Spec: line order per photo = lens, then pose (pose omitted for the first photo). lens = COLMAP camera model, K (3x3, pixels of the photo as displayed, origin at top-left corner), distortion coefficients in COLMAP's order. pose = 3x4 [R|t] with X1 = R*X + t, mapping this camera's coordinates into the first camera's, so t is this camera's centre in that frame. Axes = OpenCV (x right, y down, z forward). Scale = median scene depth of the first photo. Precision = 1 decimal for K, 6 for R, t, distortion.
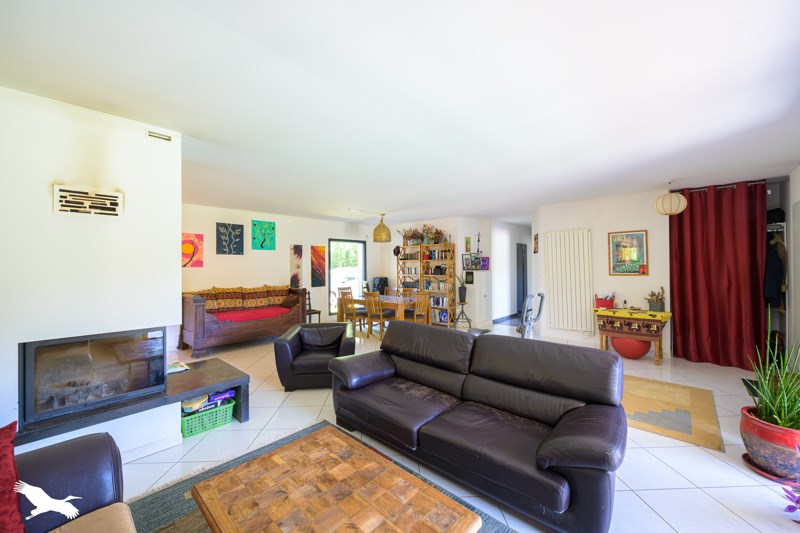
lens RADIAL K [[317.3, 0, 399.6], [0, 317.3, 264.6], [0, 0, 1]] dist [-0.000933, -0.000007]
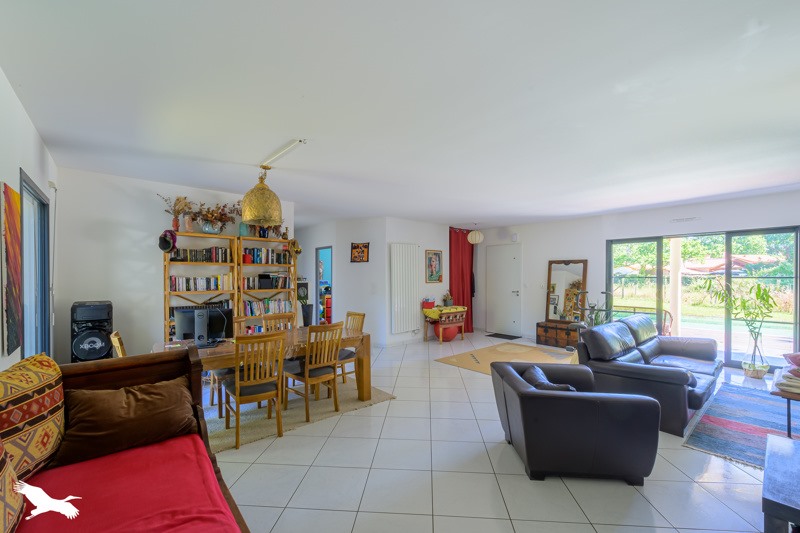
lens RADIAL K [[317.3, 0, 399.7], [0, 317.3, 271.9], [0, 0, 1]] dist [-0.000933, -0.000007]
pose [[0.110325, 0.007676, 0.993866, -0.483599], [-0.014434, 0.999877, -0.006120, -0.000876], [-0.993791, -0.013670, 0.110422, 0.716407]]
